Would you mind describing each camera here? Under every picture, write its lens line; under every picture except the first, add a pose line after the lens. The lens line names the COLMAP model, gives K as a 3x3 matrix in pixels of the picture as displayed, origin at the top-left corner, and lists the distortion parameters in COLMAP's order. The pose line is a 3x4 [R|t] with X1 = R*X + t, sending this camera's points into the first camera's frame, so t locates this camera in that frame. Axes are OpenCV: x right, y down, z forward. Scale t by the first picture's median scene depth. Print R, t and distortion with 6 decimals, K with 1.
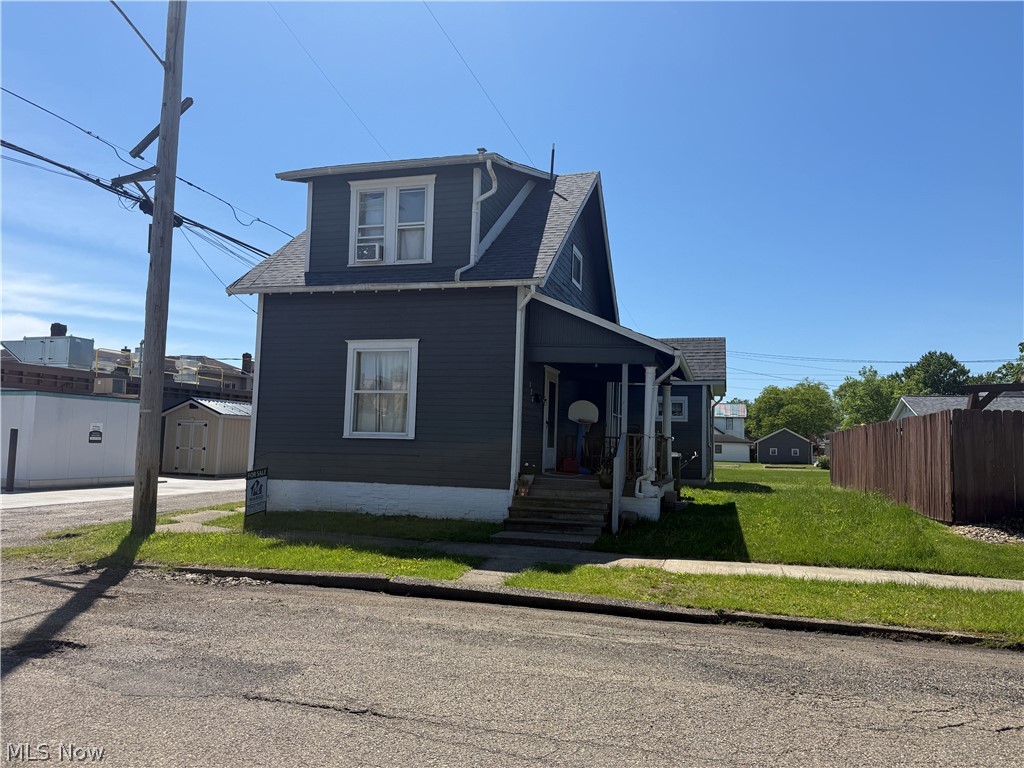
lens RADIAL K [[723.2, 0, 512.1], [0, 723.2, 384.3], [0, 0, 1]] dist [0.000614, -0.019252]
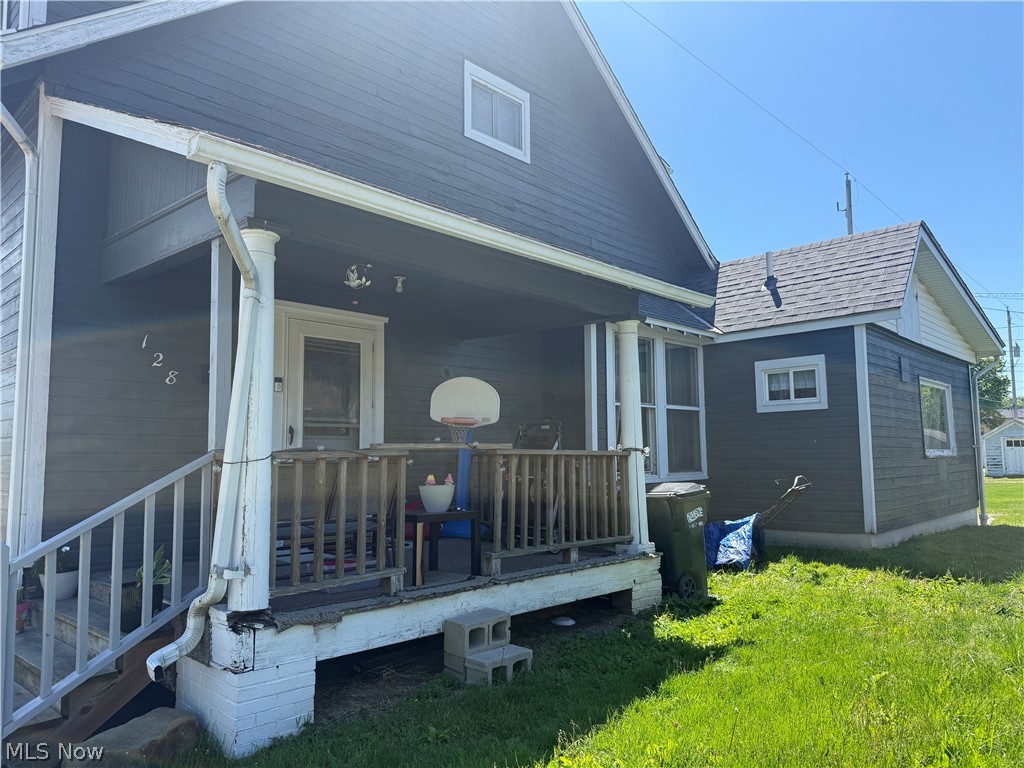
lens RADIAL K [[723.2, 0, 512.5], [0, 723.2, 388.7], [0, 0, 1]] dist [0.000614, -0.019252]
pose [[0.889128, -0.083988, -0.449886, 0.304058], [0.076998, 0.996456, -0.033850, 0.043293], [0.451135, -0.004543, 0.892444, 0.549413]]
